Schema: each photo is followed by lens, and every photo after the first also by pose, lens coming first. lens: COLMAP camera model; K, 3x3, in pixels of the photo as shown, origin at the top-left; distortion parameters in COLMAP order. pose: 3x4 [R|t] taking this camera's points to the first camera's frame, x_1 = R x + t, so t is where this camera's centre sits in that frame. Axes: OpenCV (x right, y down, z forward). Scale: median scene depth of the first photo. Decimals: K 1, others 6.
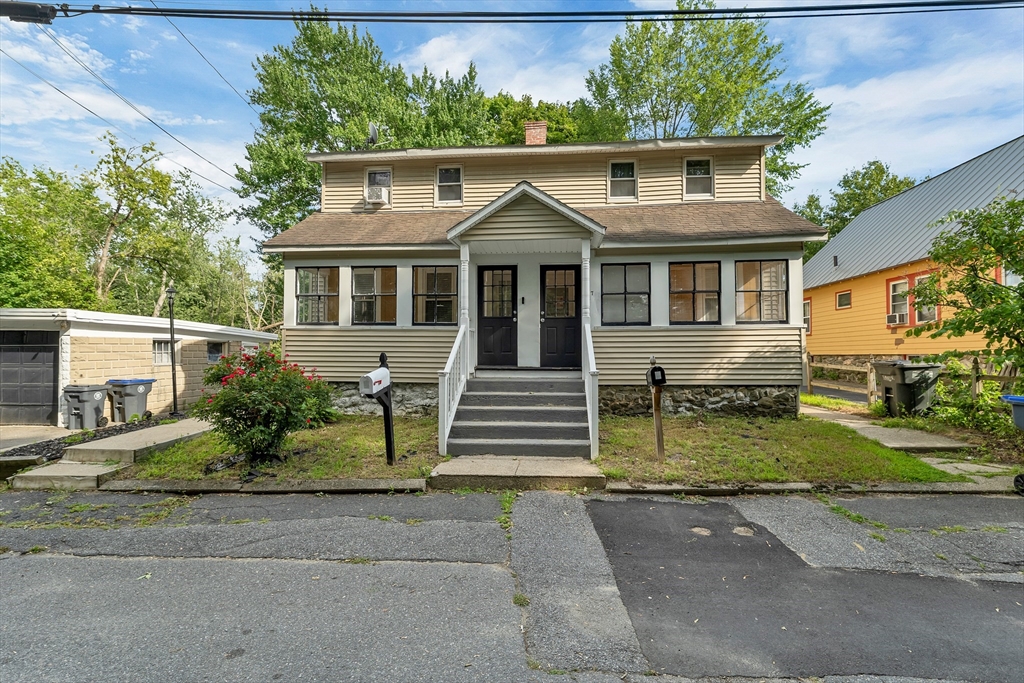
lens RADIAL K [[444.3, 0, 512.0], [0, 444.3, 347.1], [0, 0, 1]] dist [-0.000422, -0.000106]
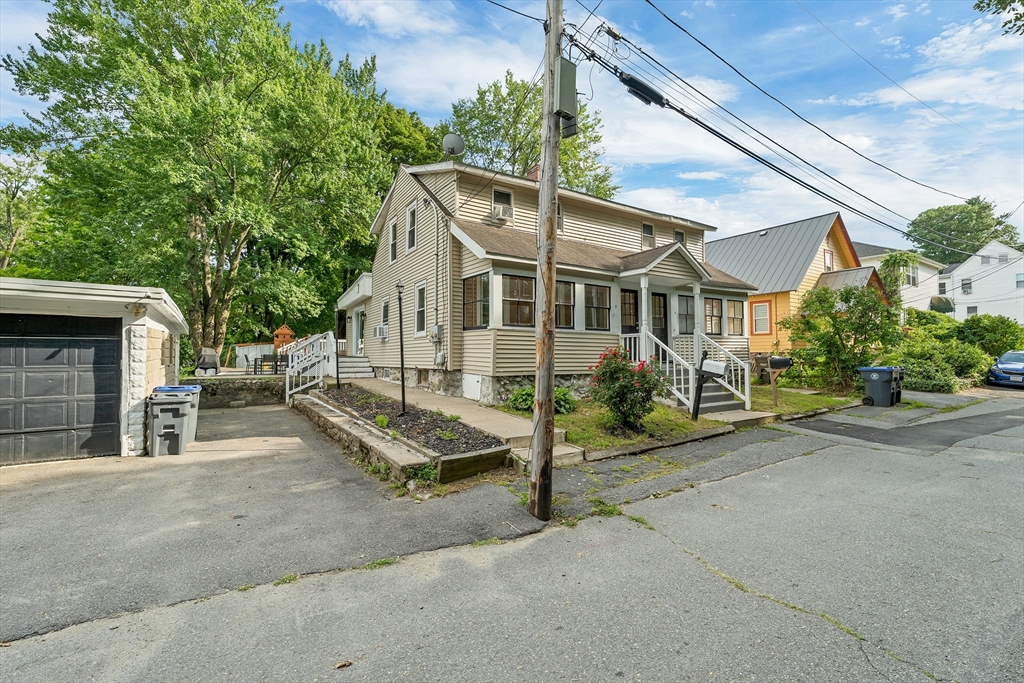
lens RADIAL K [[448.5, 0, 512.0], [0, 448.5, 341.5], [0, 0, 1]] dist [-0.000552, -0.000373]
pose [[0.793121, 0.015979, 0.608855, -1.019358], [-0.008033, 0.999843, -0.015777, 0.006838], [-0.609012, 0.007622, 0.793125, 0.079357]]
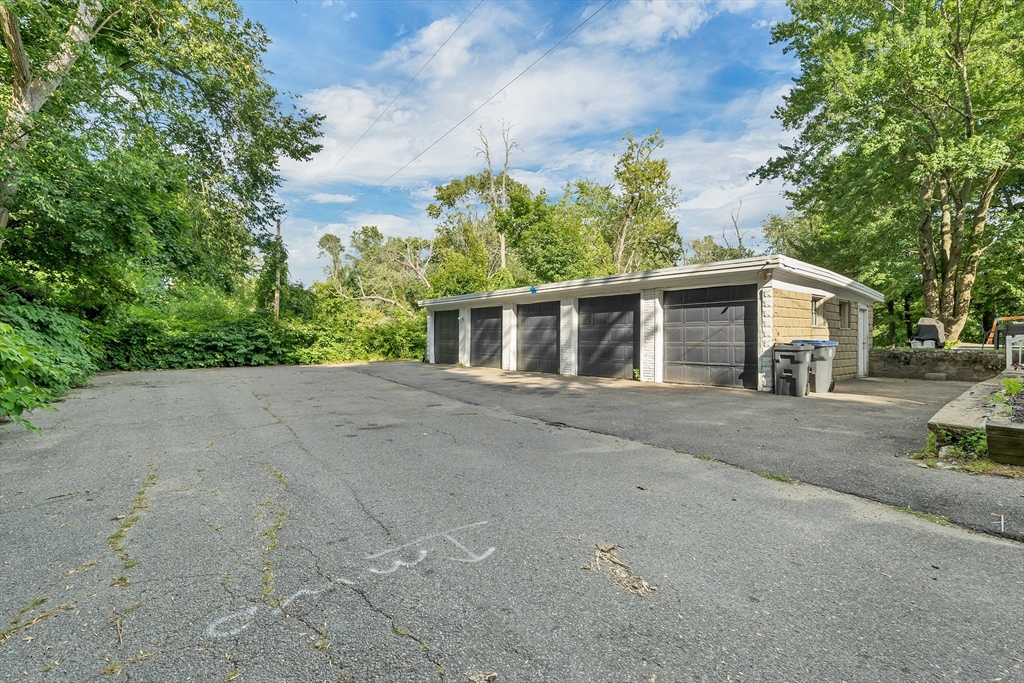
lens RADIAL K [[448.5, 0, 512.0], [0, 448.5, 341.5], [0, 0, 1]] dist [-0.000552, -0.000373]
pose [[0.681327, 0.008132, -0.731934, -0.736618], [0.003006, 0.999899, 0.013907, 0.071073], [0.731973, -0.011676, 0.681233, 0.026232]]
